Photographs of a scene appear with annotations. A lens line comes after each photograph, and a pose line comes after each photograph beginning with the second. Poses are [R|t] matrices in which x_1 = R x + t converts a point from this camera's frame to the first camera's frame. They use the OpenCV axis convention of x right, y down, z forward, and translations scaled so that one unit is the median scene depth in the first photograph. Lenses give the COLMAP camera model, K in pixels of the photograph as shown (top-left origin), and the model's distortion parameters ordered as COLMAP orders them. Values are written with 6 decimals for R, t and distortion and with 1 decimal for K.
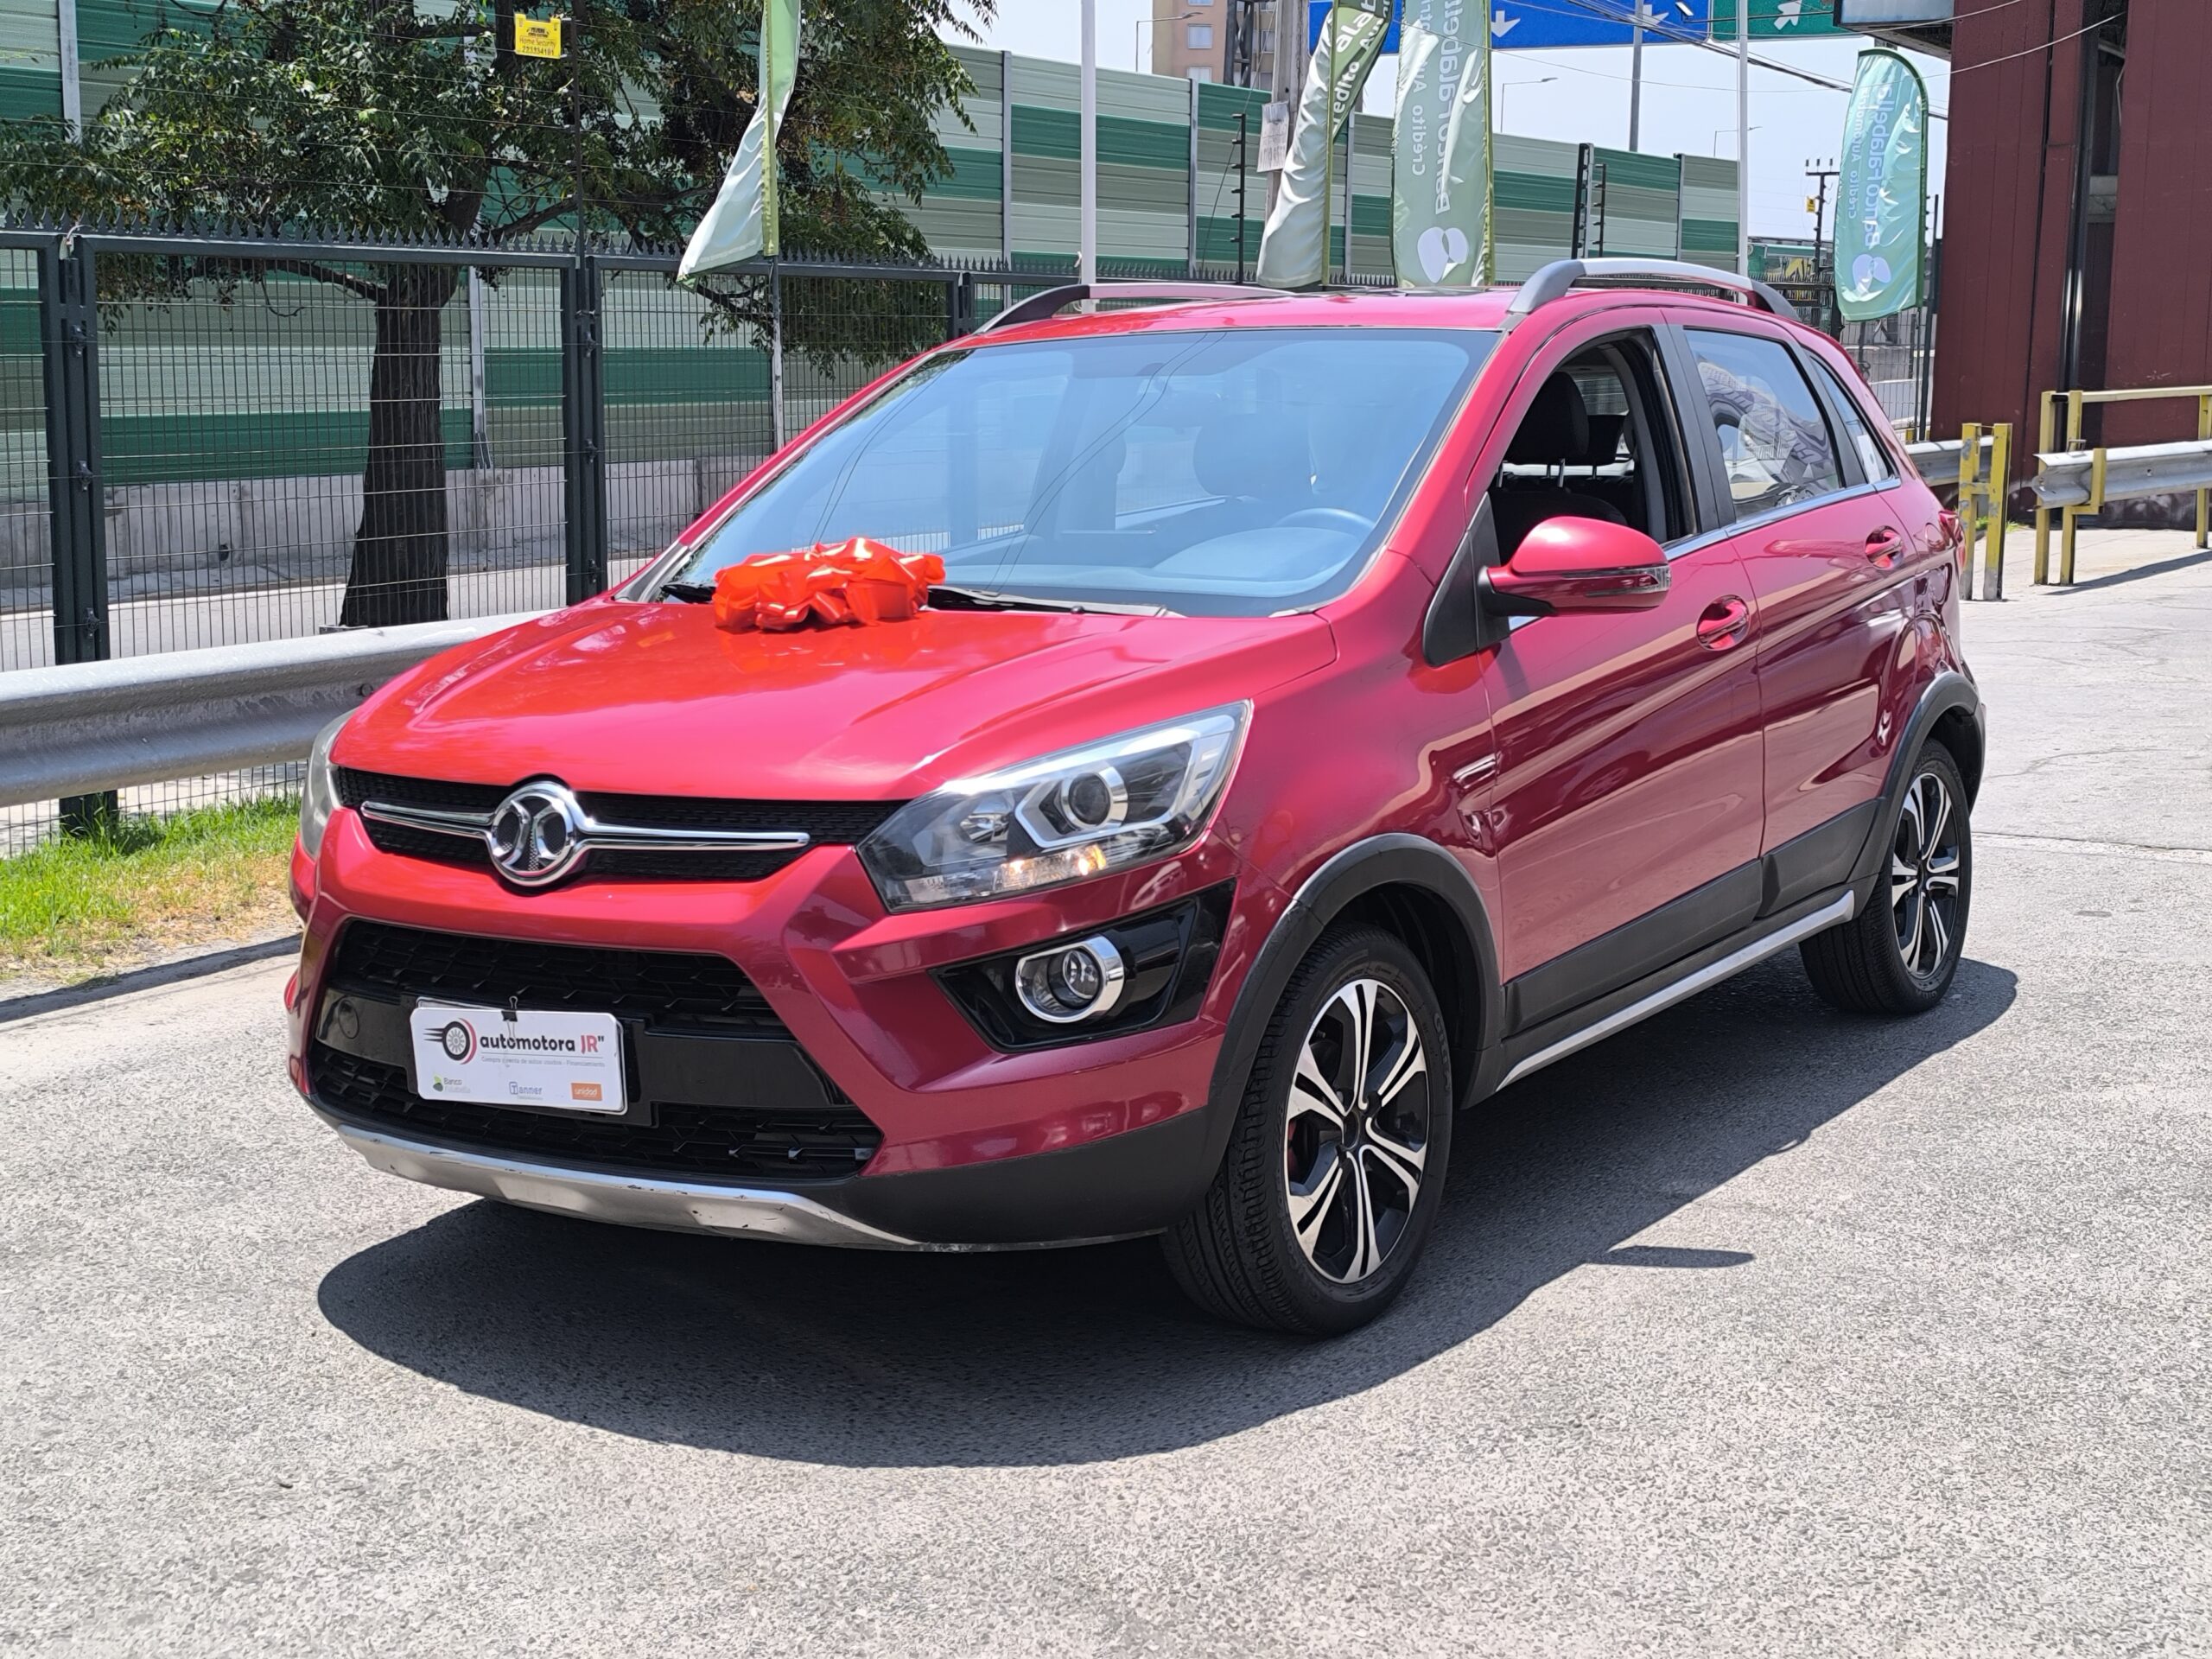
lens RADIAL K [[3080.3, 0, 1175.9], [0, 3080.3, 829.5], [0, 0, 1]] dist [0.039160, 0.000000]
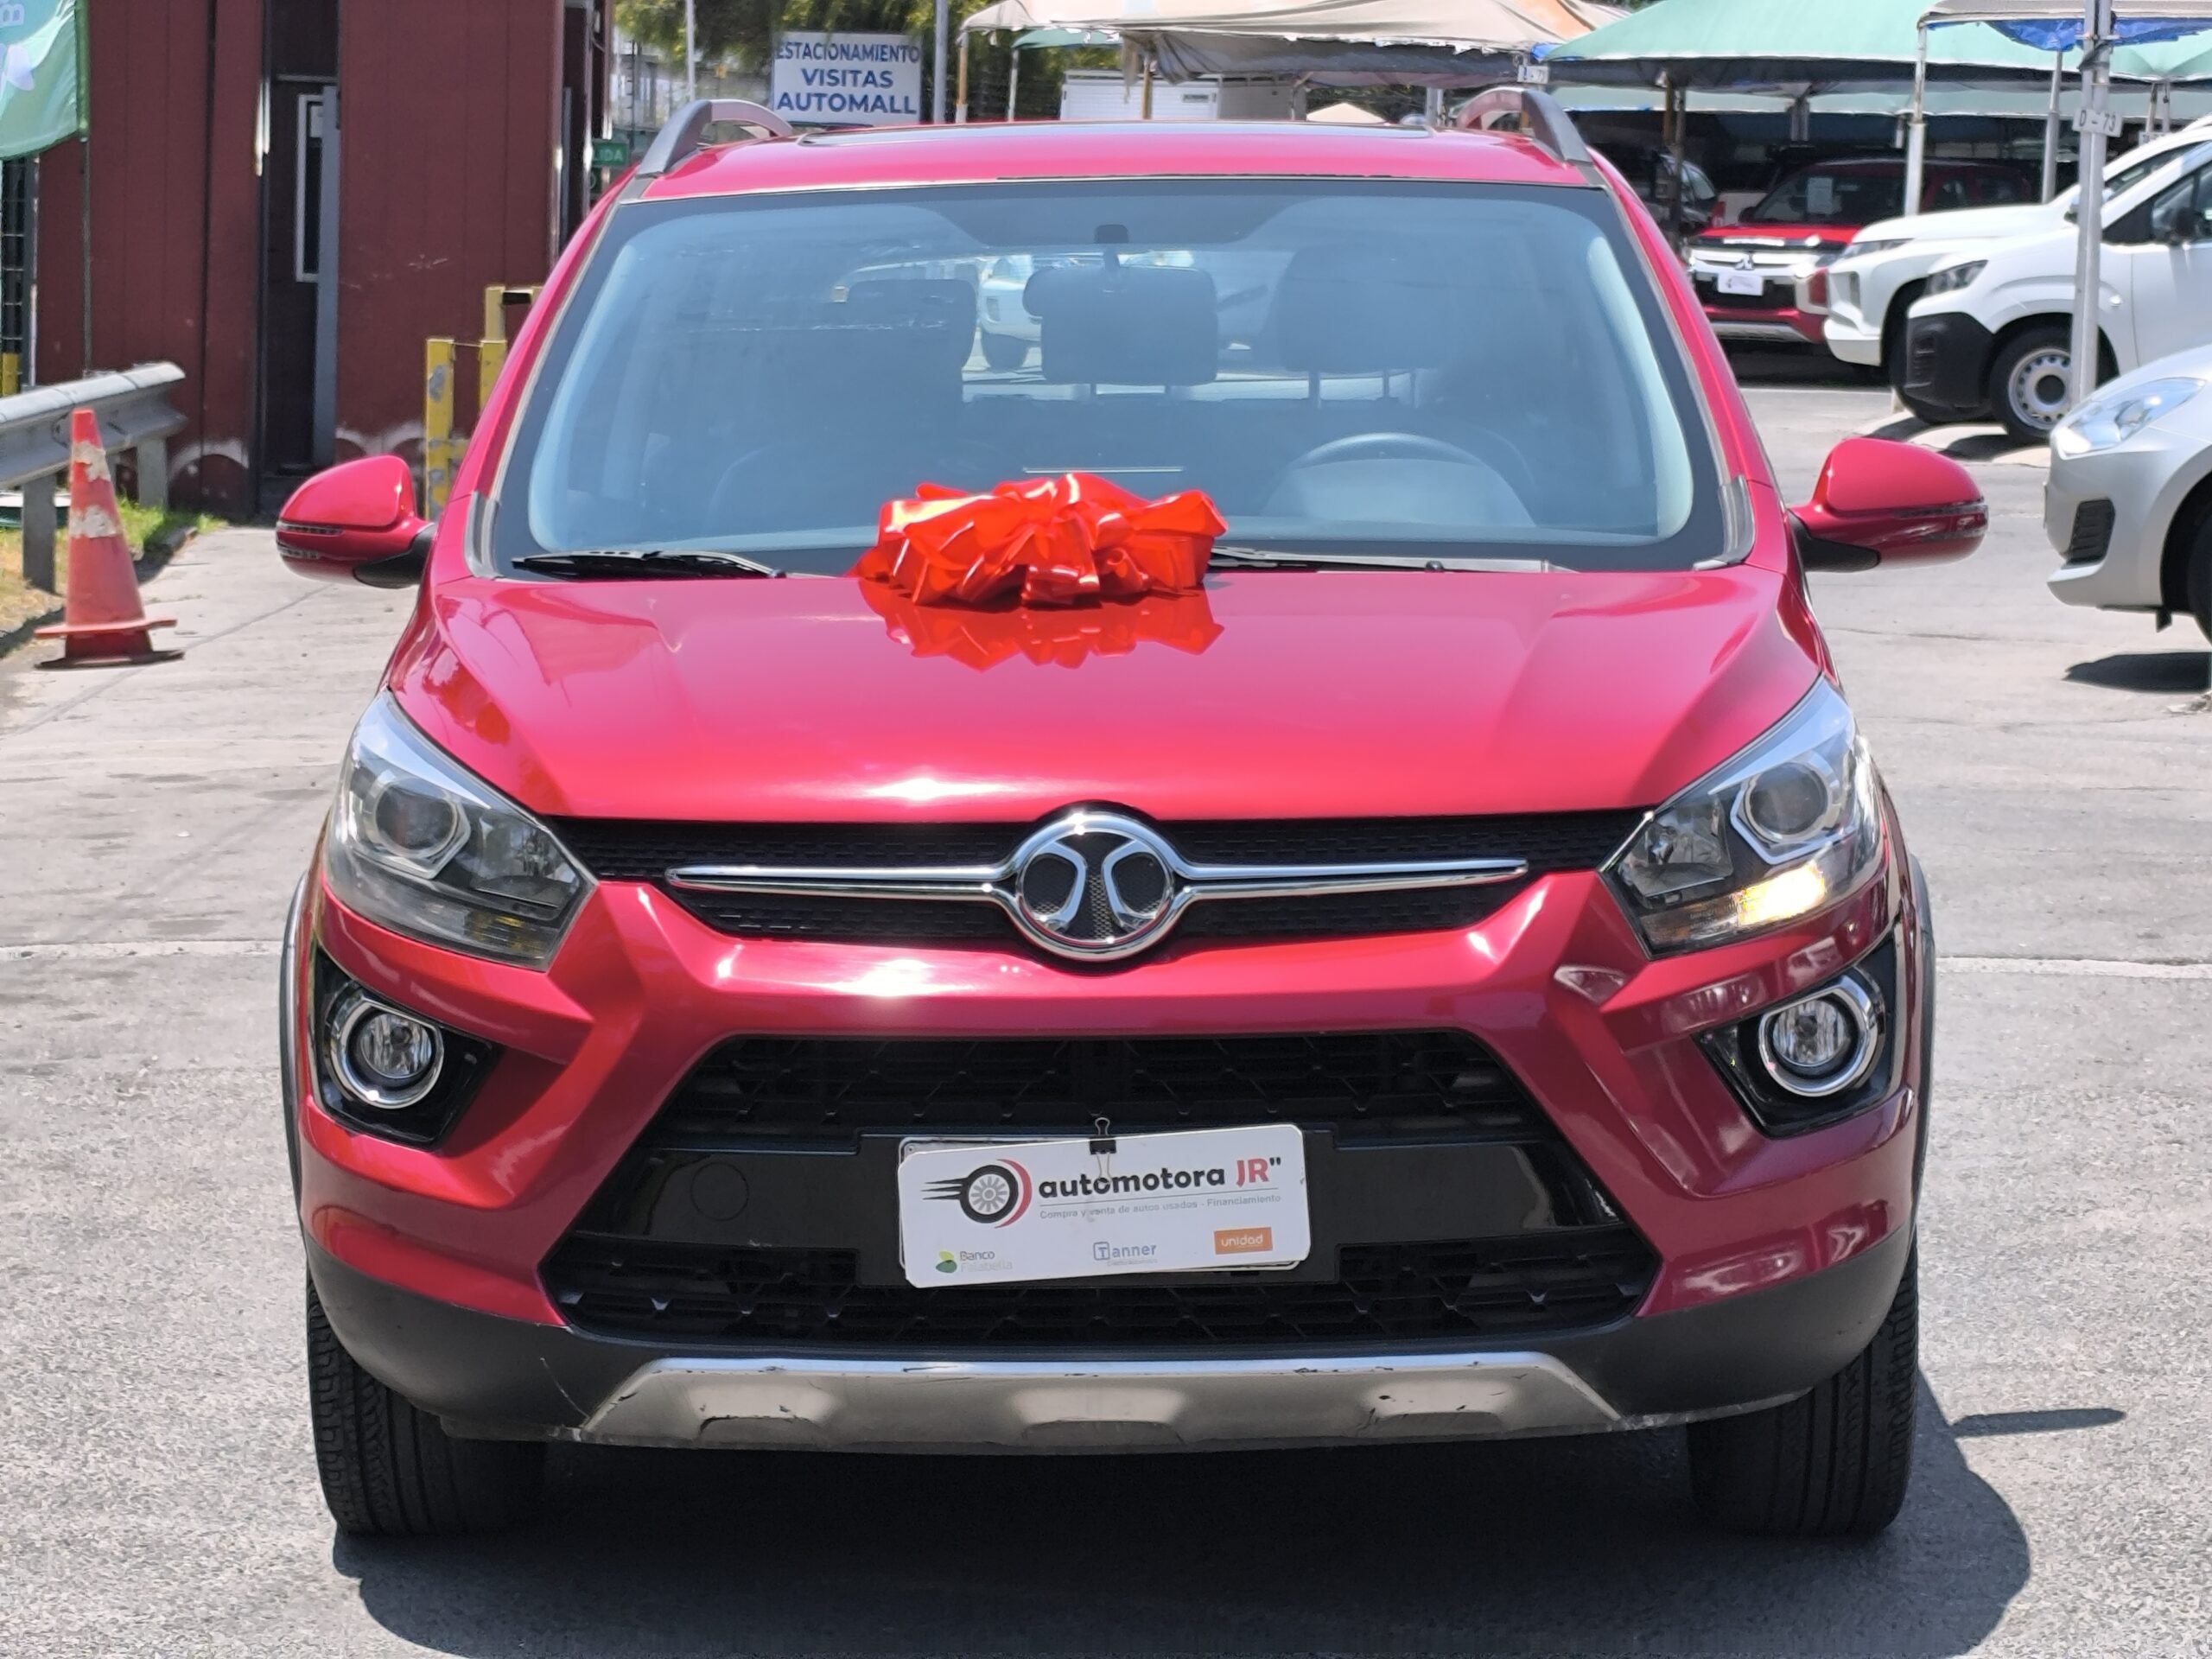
lens RADIAL K [[6117.8, 0, 1100.1], [0, 6117.8, 832.9], [0, 0, 1]] dist [0.097888, 0.000000]
pose [[0.853837, -0.039868, 0.519012, -0.837471], [0.067168, 0.997166, -0.033902, 0.033033], [-0.516189, 0.063808, 0.854094, -0.166352]]
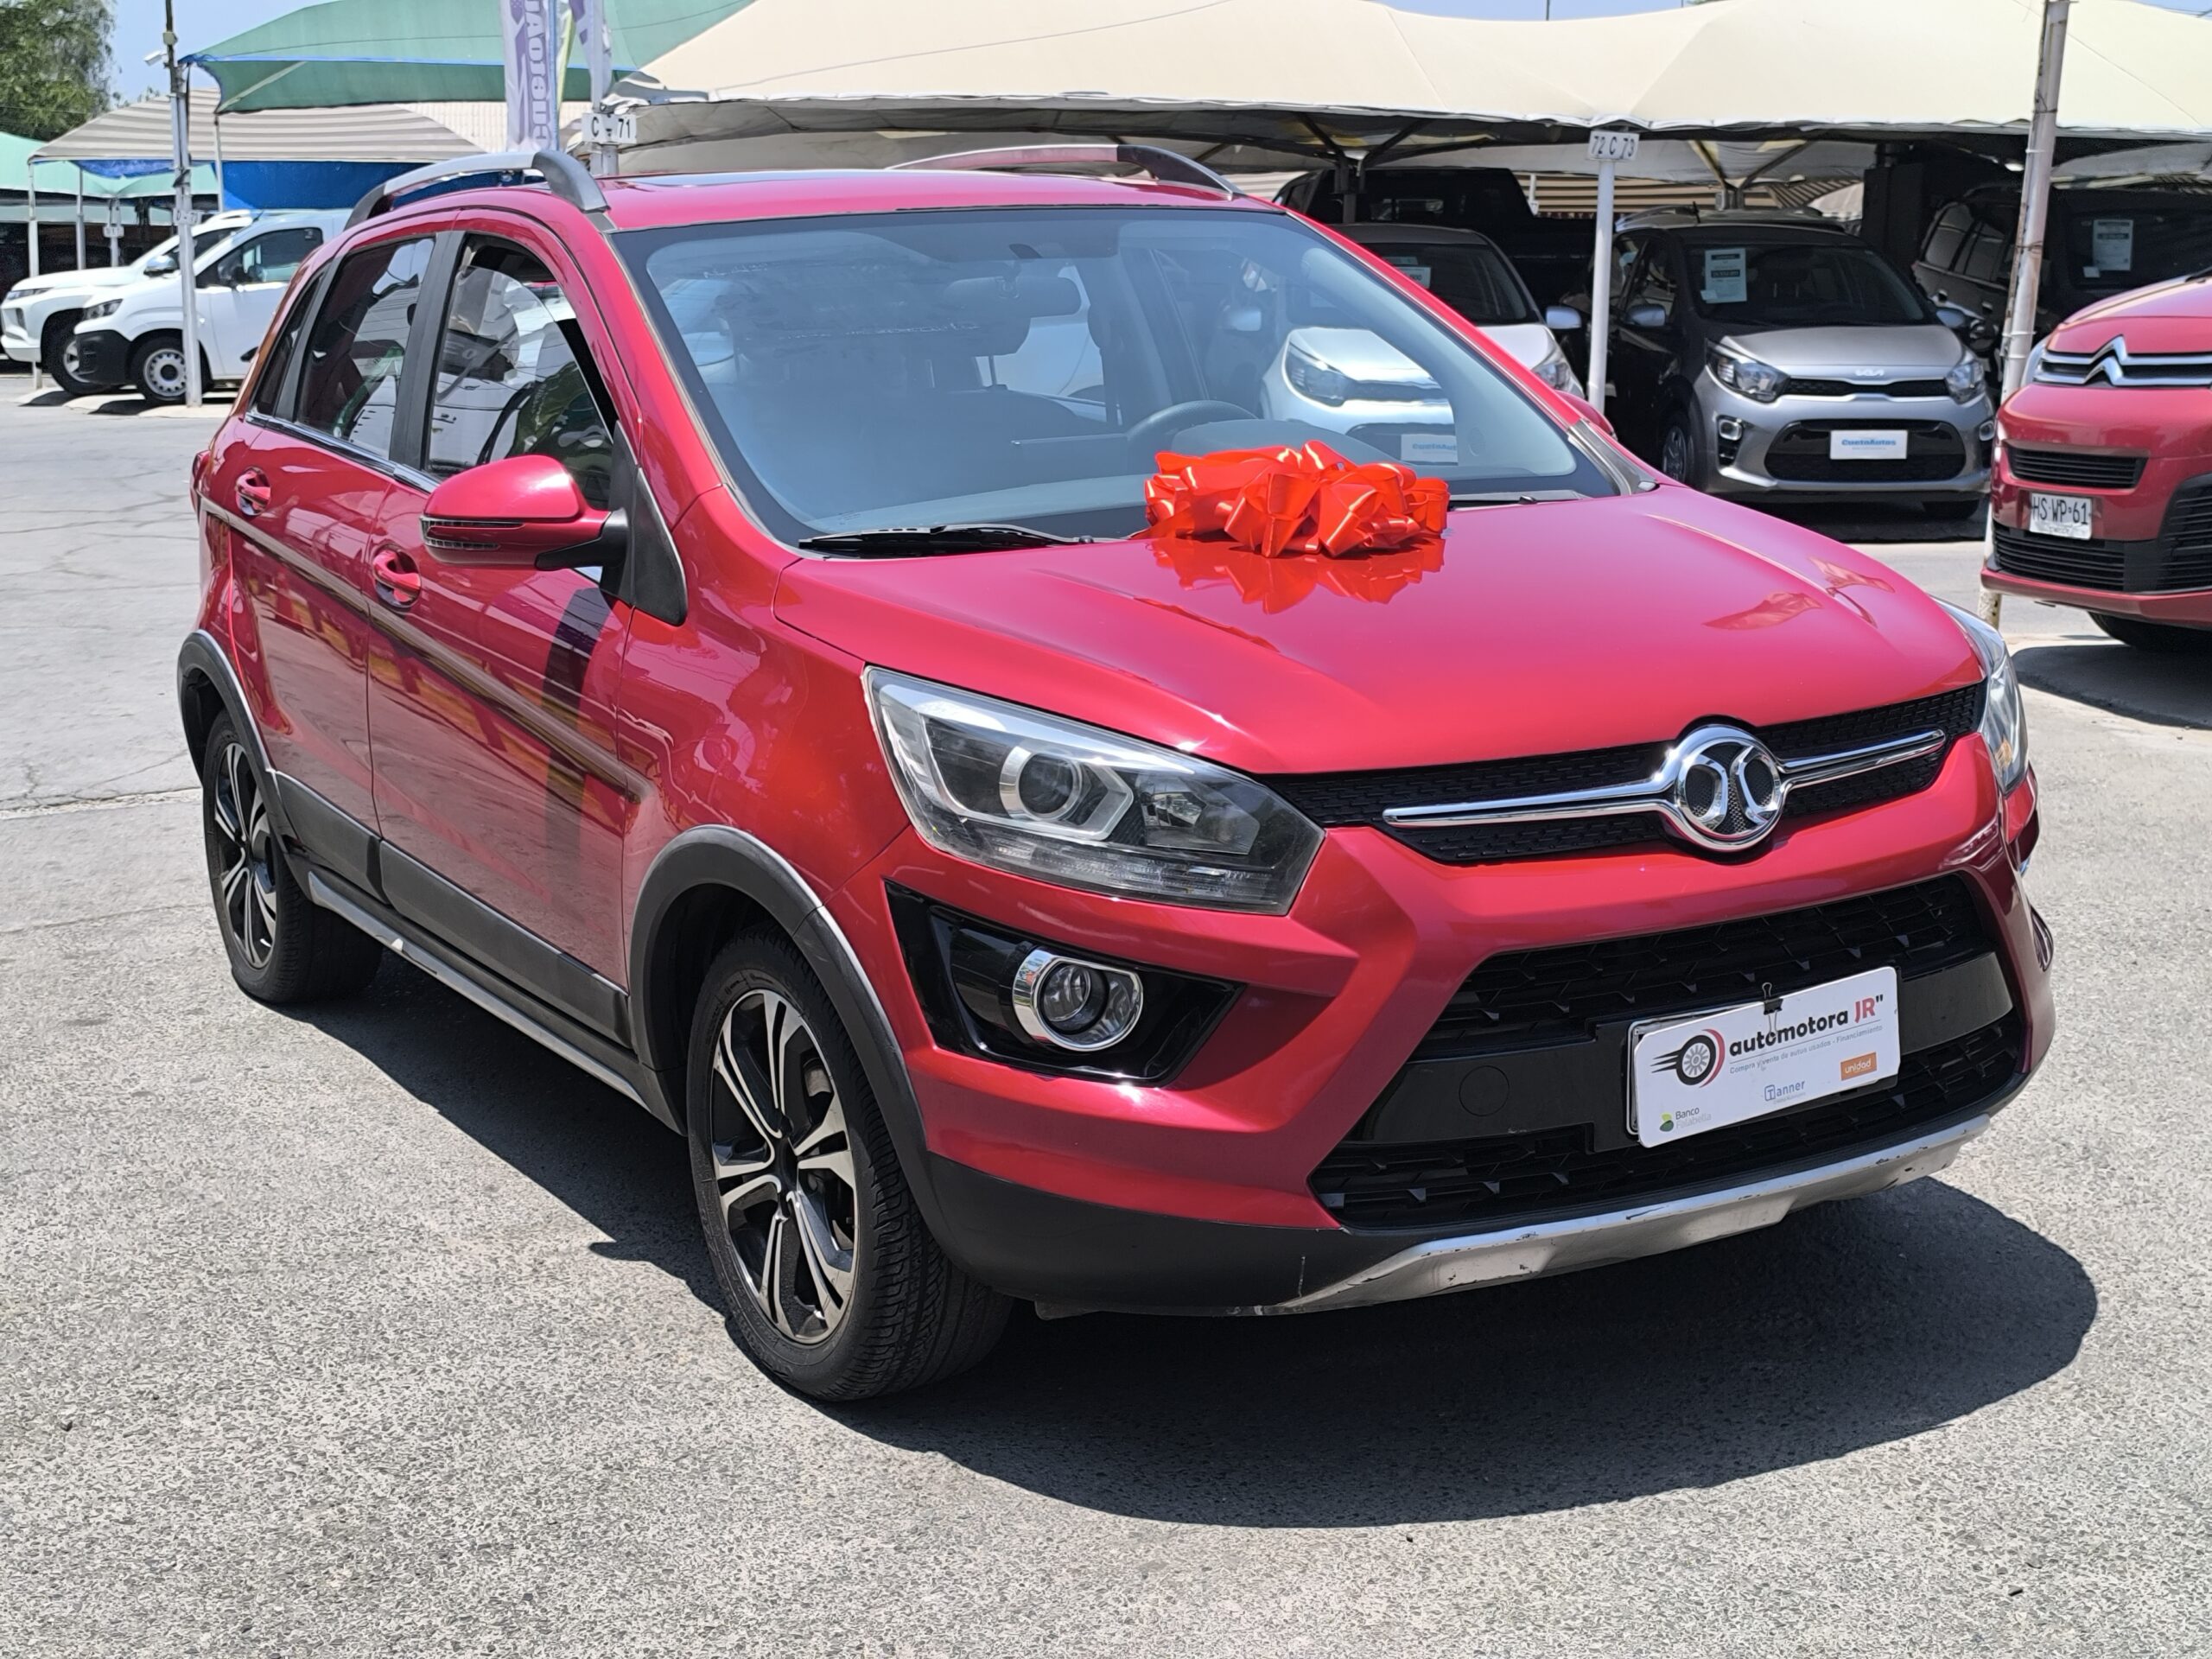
lens RADIAL K [[3080.3, 0, 1091.6], [0, 3080.3, 815.7], [0, 0, 1]] dist [0.039160, 0.000000]
pose [[0.463869, -0.156960, 0.871888, -0.913250], [0.149265, 0.983956, 0.097722, -0.088353], [-0.873239, 0.084812, 0.479855, 0.681618]]
